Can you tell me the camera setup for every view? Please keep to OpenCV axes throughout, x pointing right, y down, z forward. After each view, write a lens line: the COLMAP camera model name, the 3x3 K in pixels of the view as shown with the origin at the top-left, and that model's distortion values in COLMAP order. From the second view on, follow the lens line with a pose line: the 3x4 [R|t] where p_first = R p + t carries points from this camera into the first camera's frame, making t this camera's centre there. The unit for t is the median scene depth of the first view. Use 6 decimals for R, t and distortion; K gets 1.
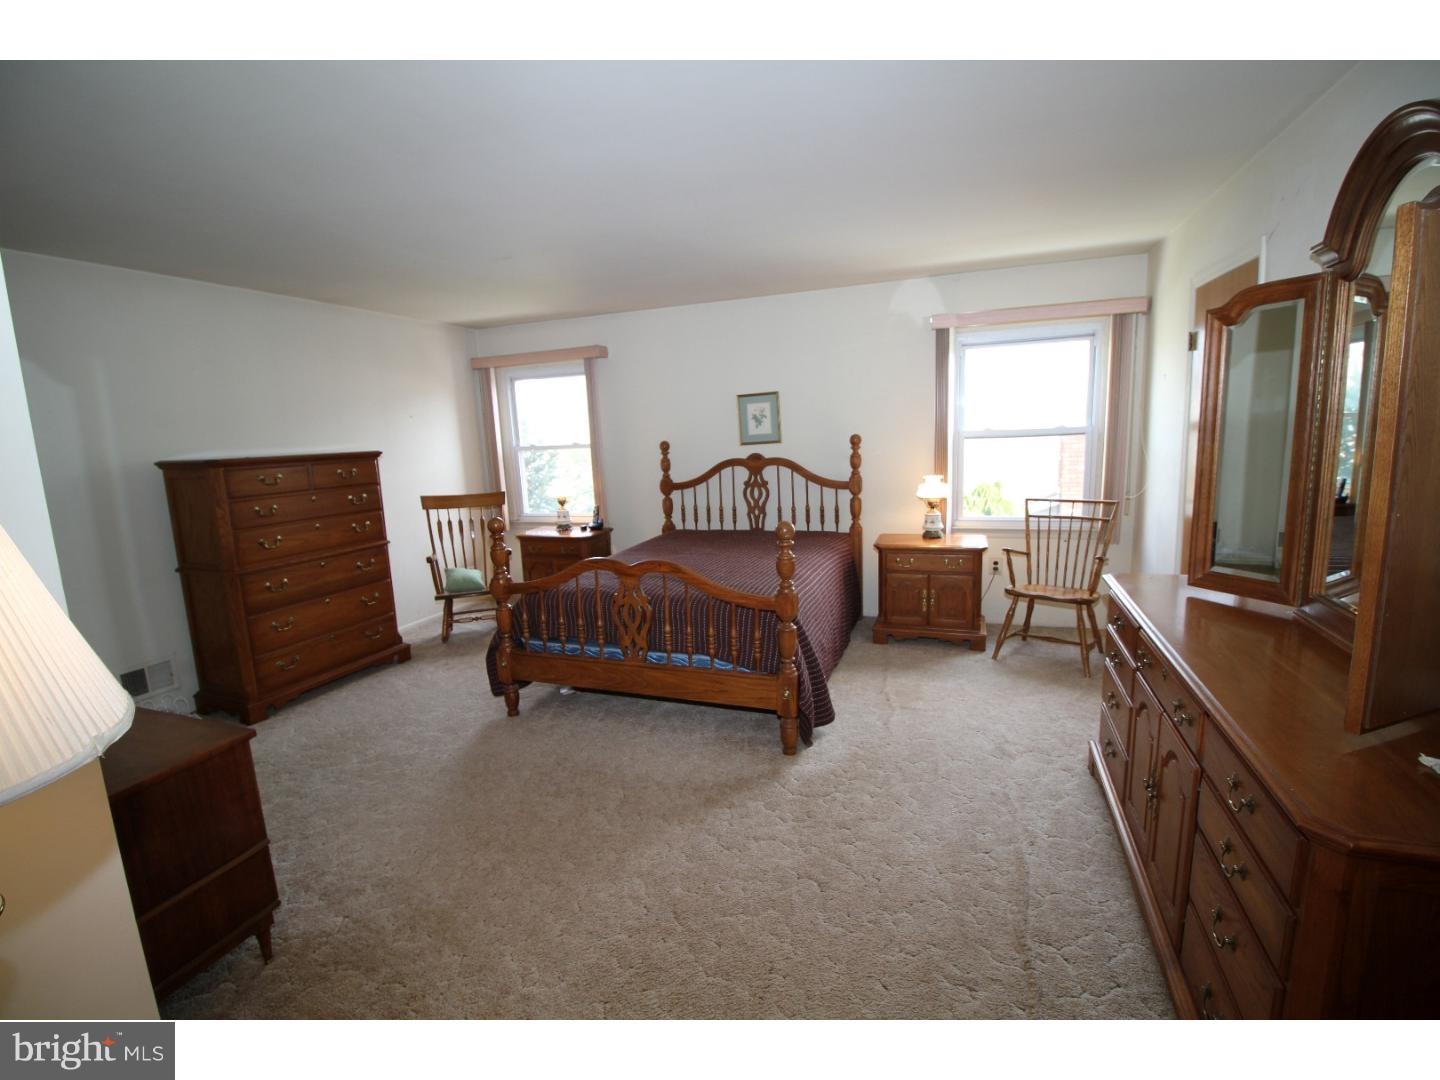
lens RADIAL K [[668.2, 0, 719.9], [0, 668.2, 532.5], [0, 0, 1]] dist [-0.001879, -0.000083]
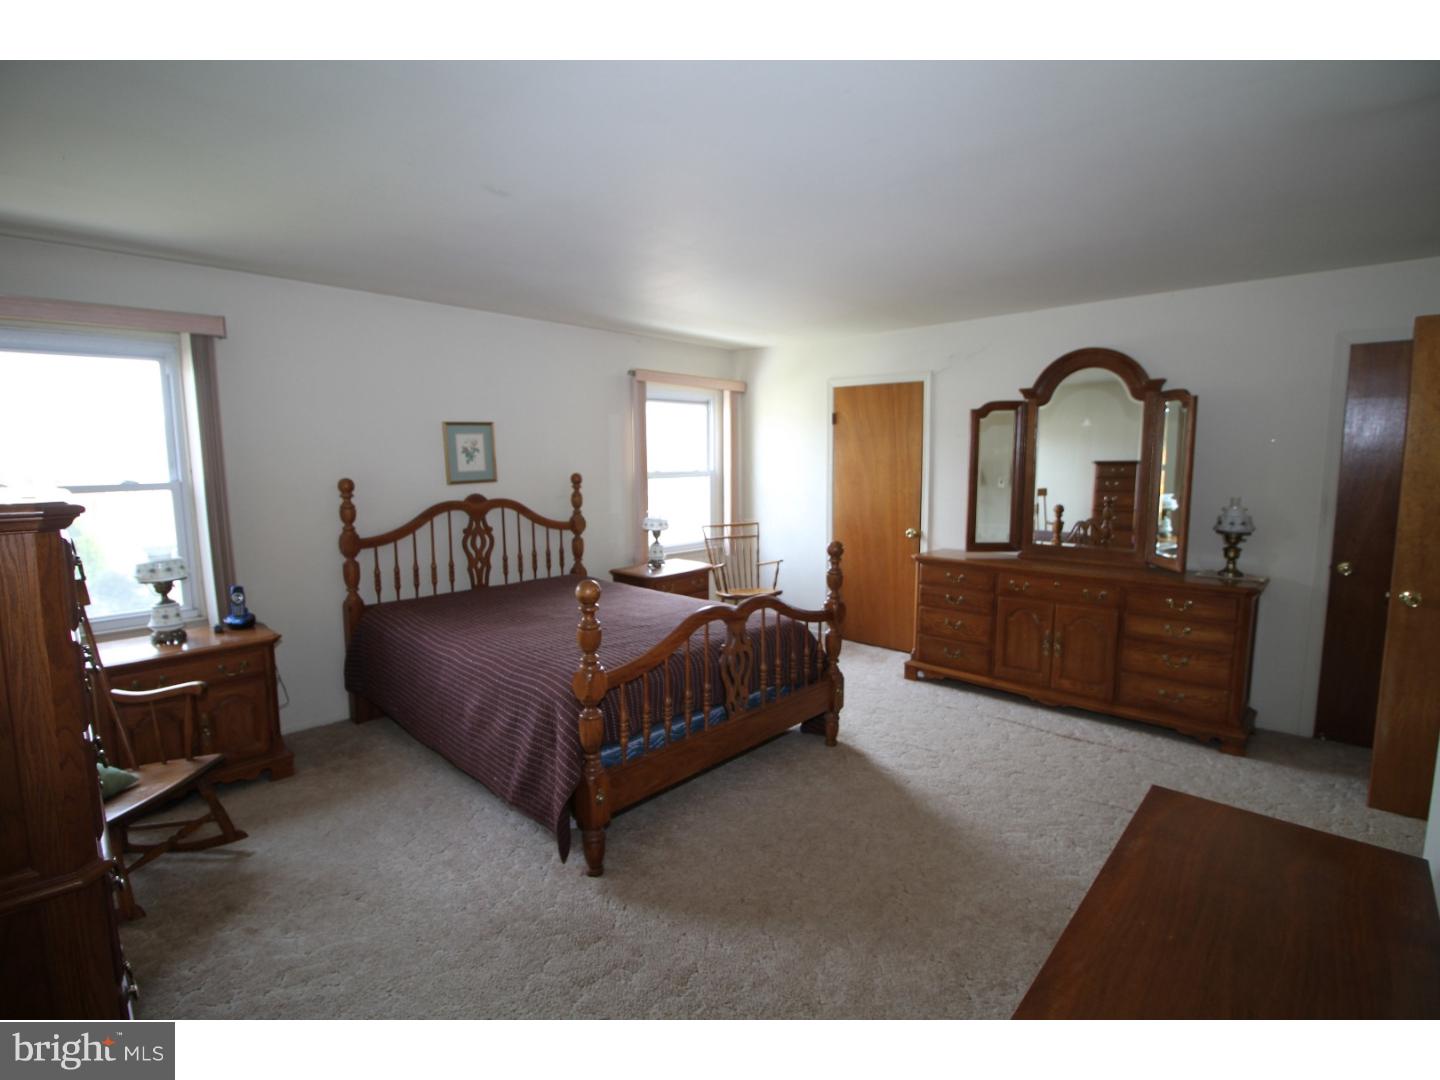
lens RADIAL K [[668.2, 0, 720.8], [0, 668.2, 541.2], [0, 0, 1]] dist [-0.001879, -0.000083]
pose [[0.392711, -0.072410, 0.916807, -0.585789], [0.137592, 0.990301, 0.019278, -0.035192], [-0.909311, 0.118575, 0.398865, 0.402613]]
